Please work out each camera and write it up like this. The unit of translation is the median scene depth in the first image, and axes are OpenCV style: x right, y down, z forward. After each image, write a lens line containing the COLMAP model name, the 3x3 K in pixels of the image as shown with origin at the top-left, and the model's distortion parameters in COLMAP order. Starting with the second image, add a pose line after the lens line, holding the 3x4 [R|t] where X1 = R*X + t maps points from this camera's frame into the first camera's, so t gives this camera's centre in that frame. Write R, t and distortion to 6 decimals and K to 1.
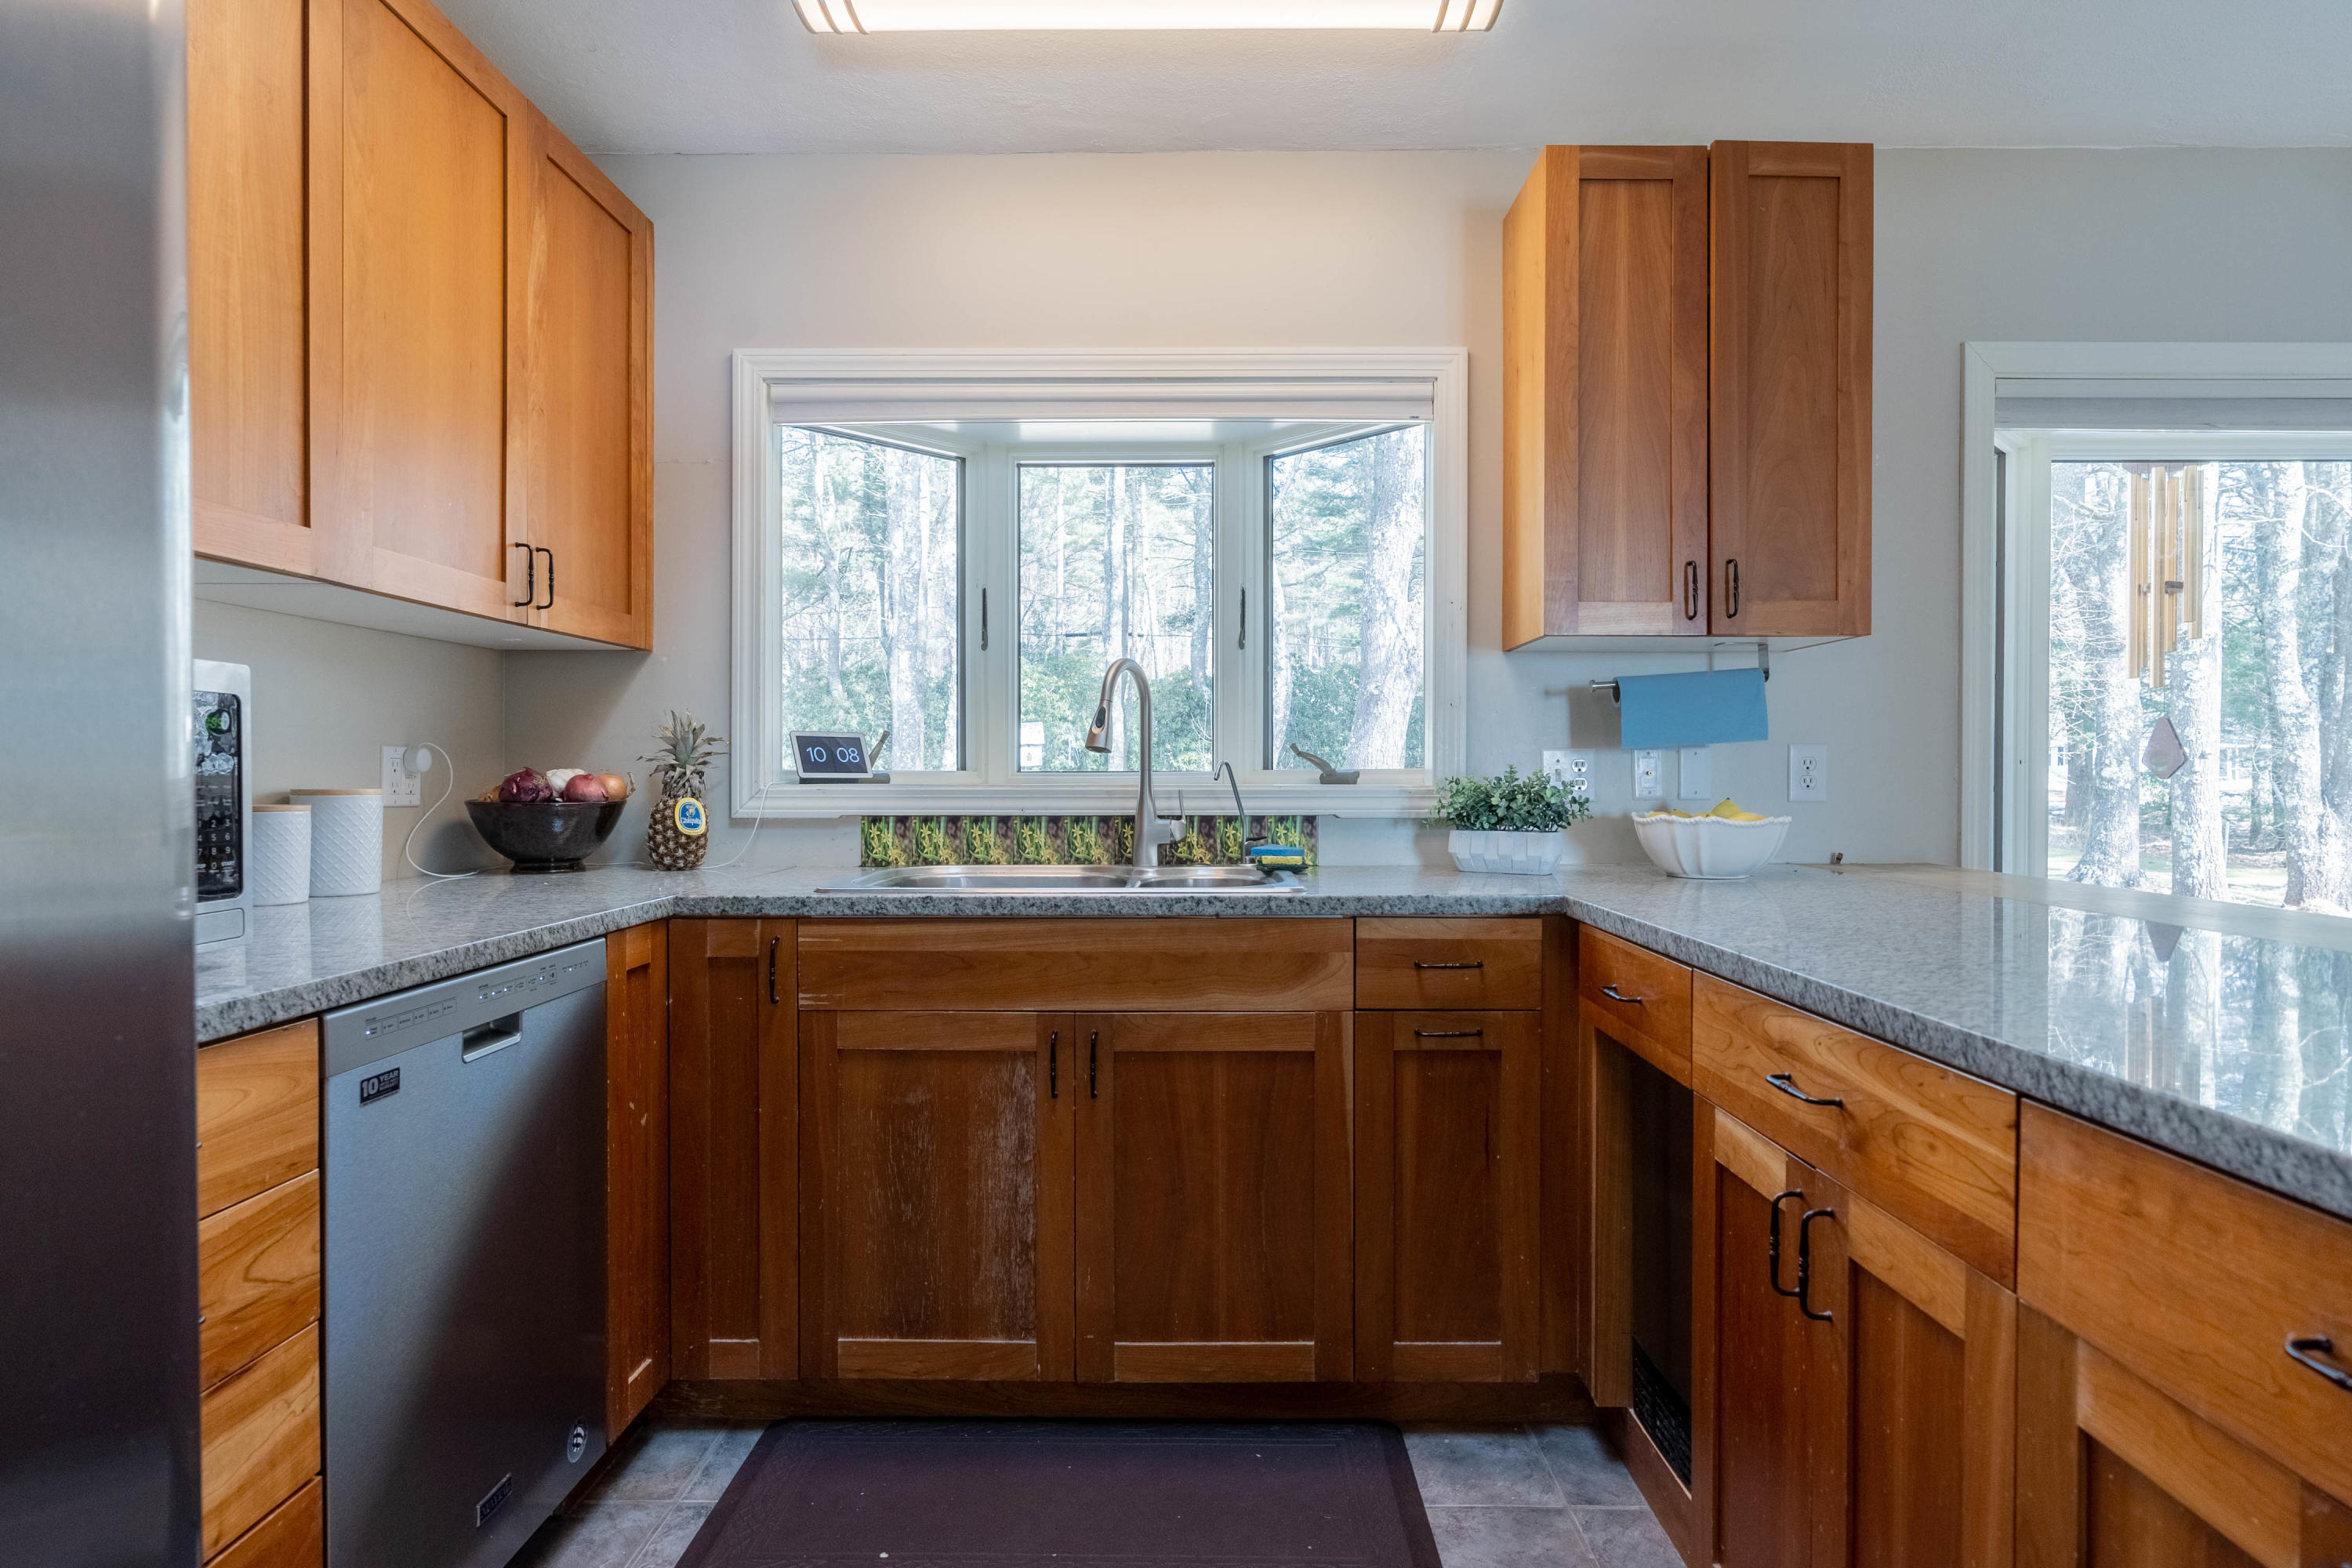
lens RADIAL K [[1288.0, 0, 1165.6], [0, 1288.0, 781.8], [0, 0, 1]] dist [-0.007664, 0.004002]
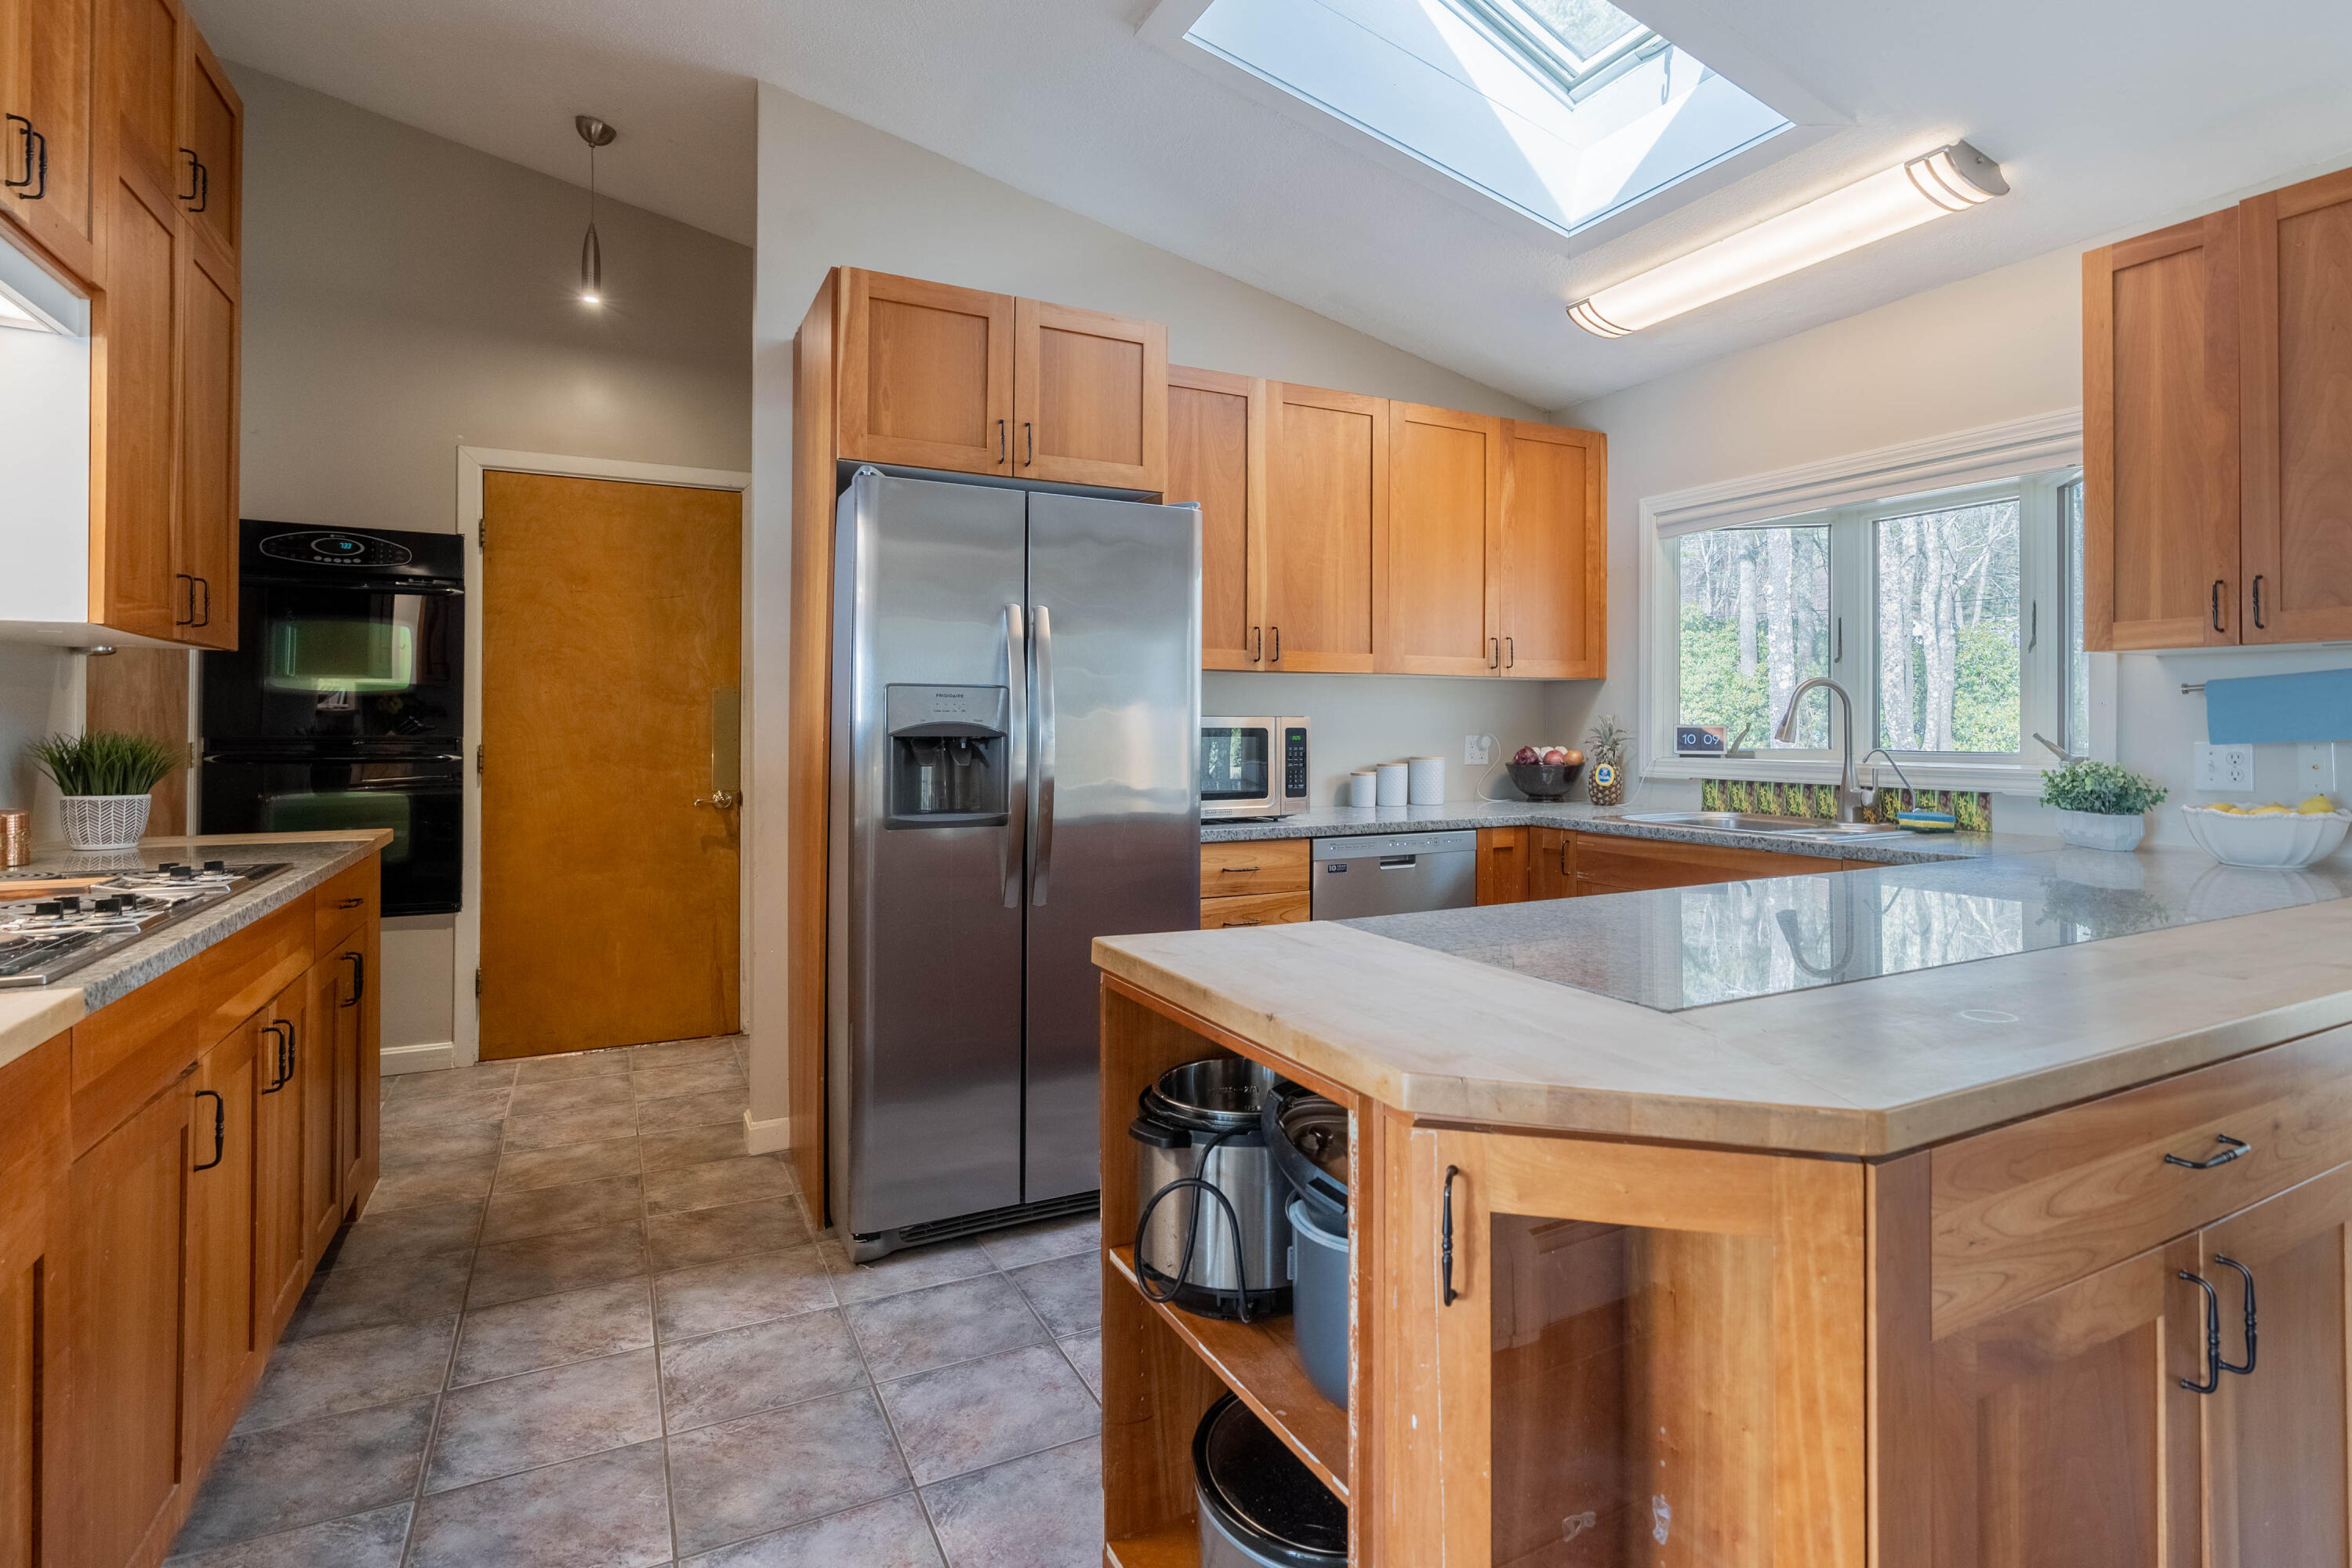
lens RADIAL K [[1141.0, 0, 1191.9], [0, 1141.0, 717.3], [0, 0, 1]] dist [-0.009327, 0.003055]
pose [[0.457753, -0.008041, -0.889043, 0.881069], [-0.003565, 0.999934, -0.010879, -0.038381], [0.889072, 0.008149, 0.457695, -0.250375]]
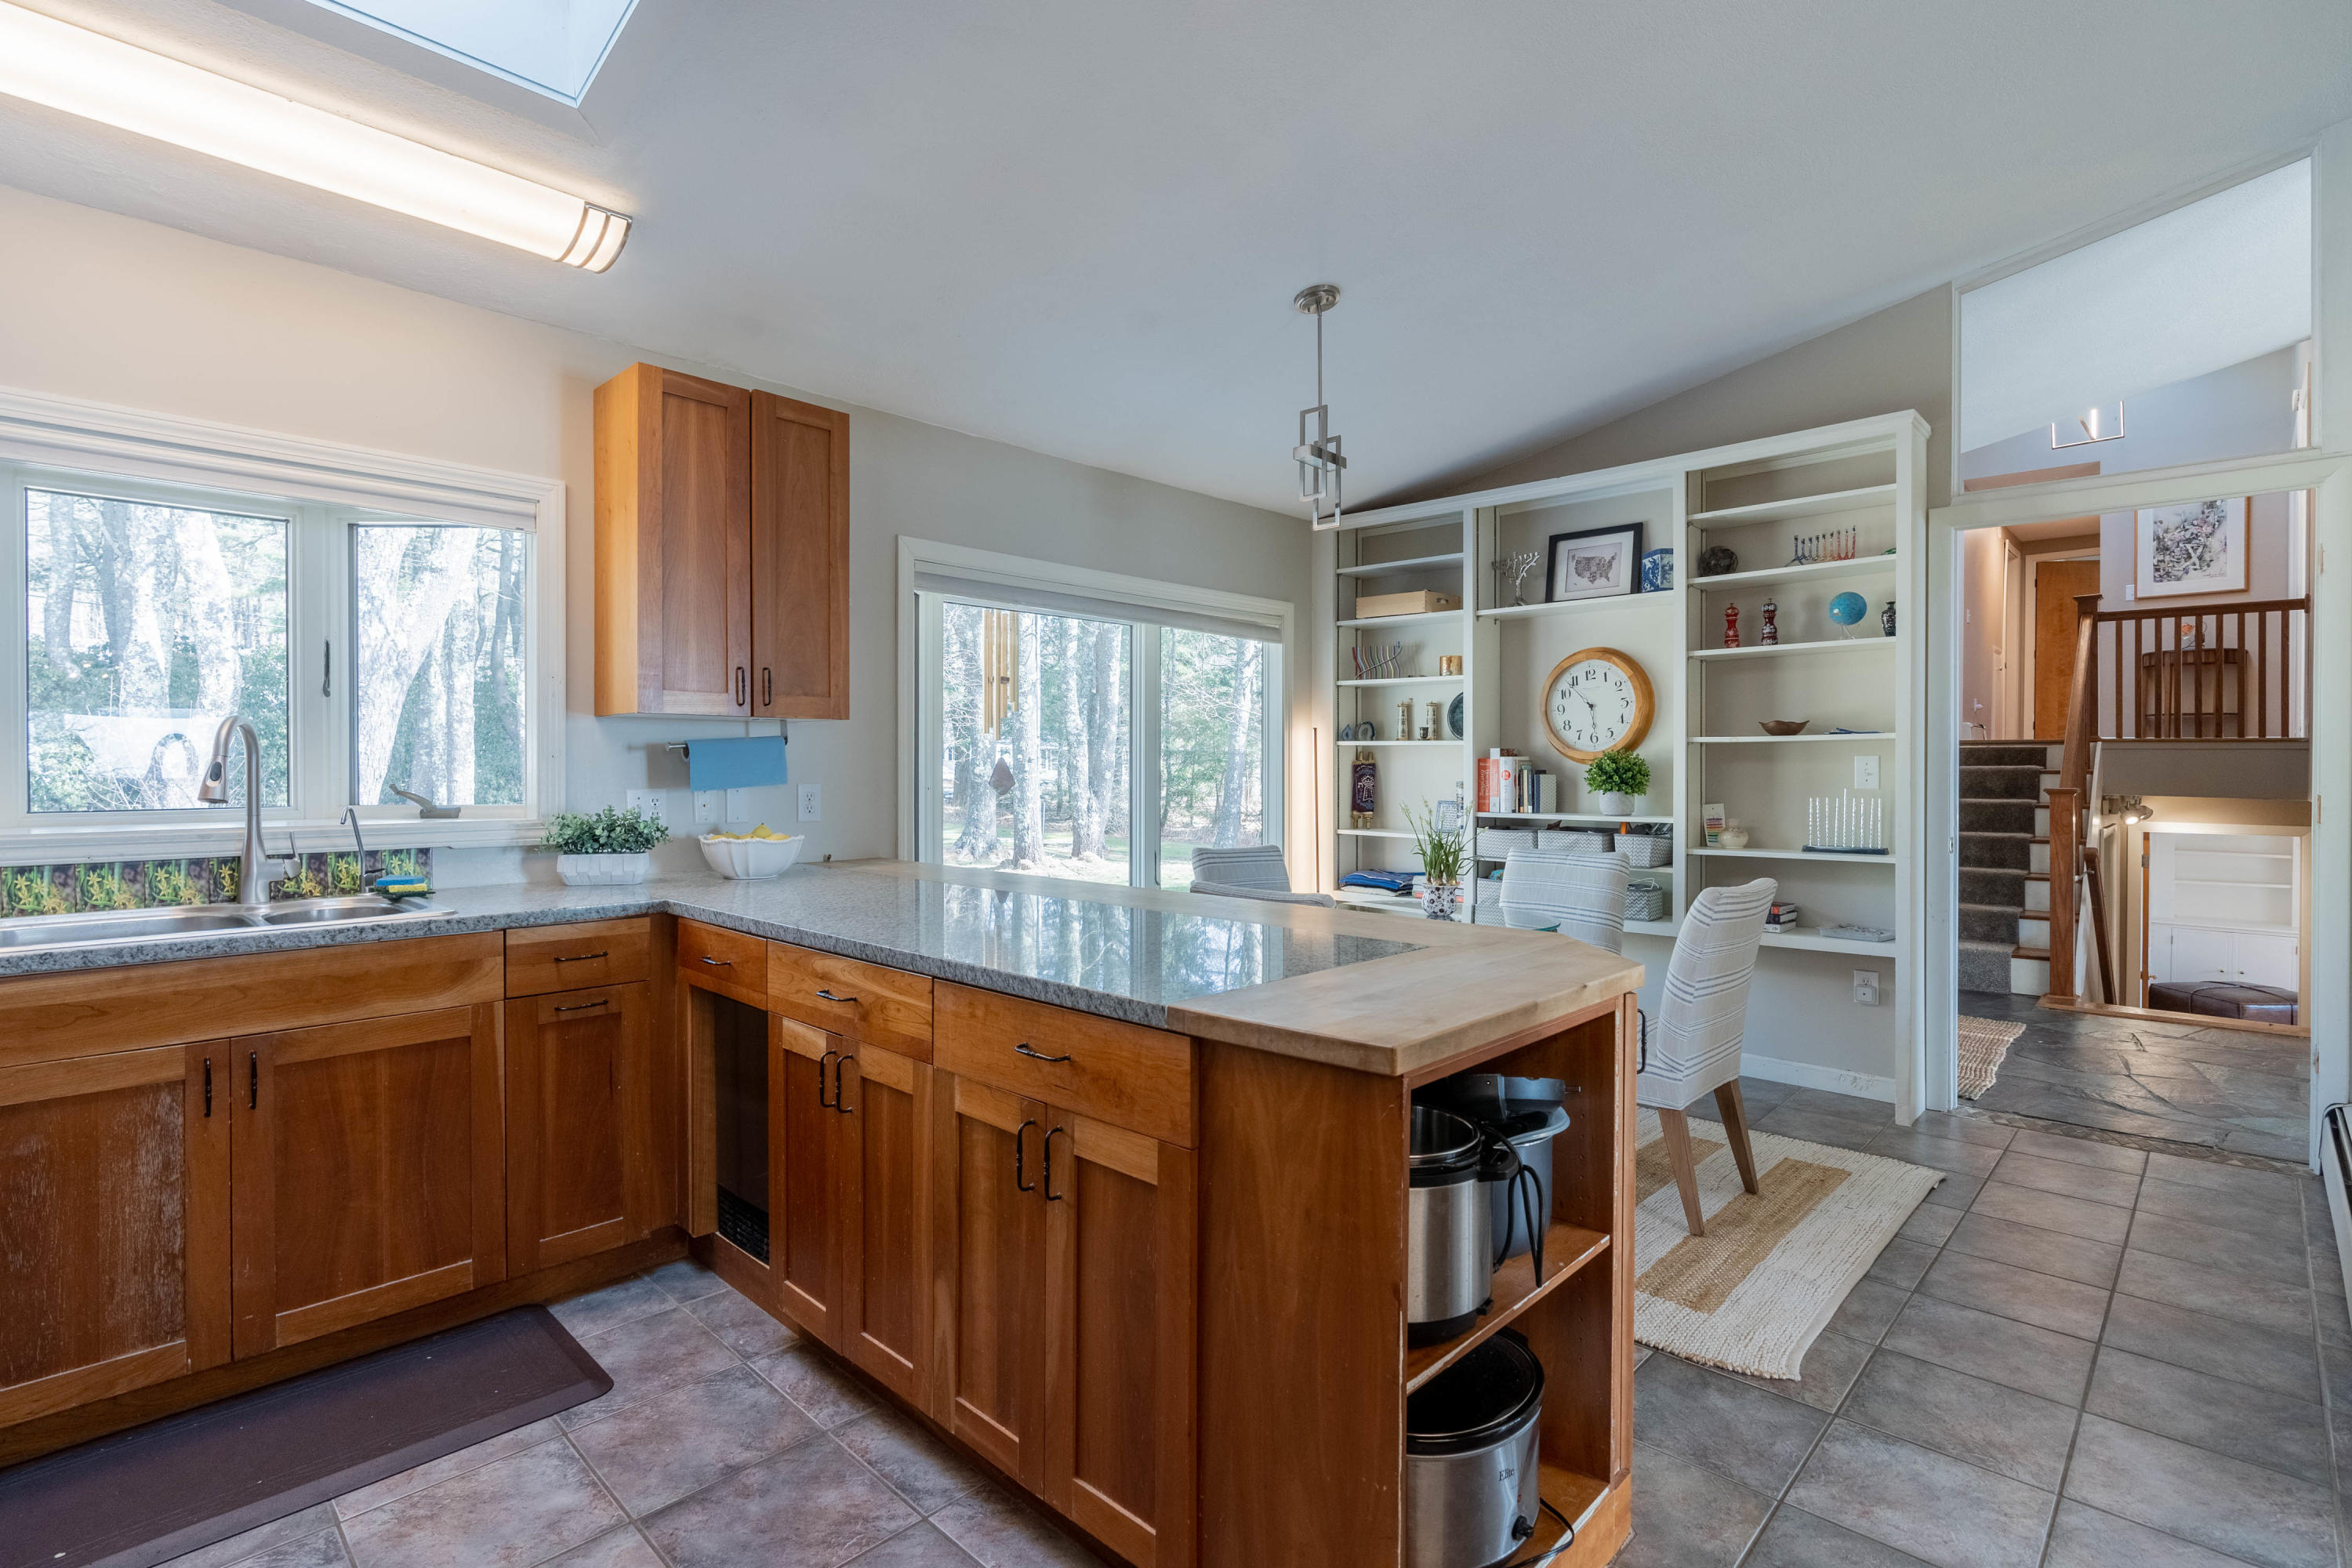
lens RADIAL K [[1141.0, 0, 1178.8], [0, 1141.0, 759.9], [0, 0, 1]] dist [-0.009327, 0.003055]
pose [[0.692448, -0.000244, 0.721468, -0.193012], [0.008546, 0.999933, -0.007863, -0.048458], [-0.721417, 0.011610, 0.692403, -0.281521]]
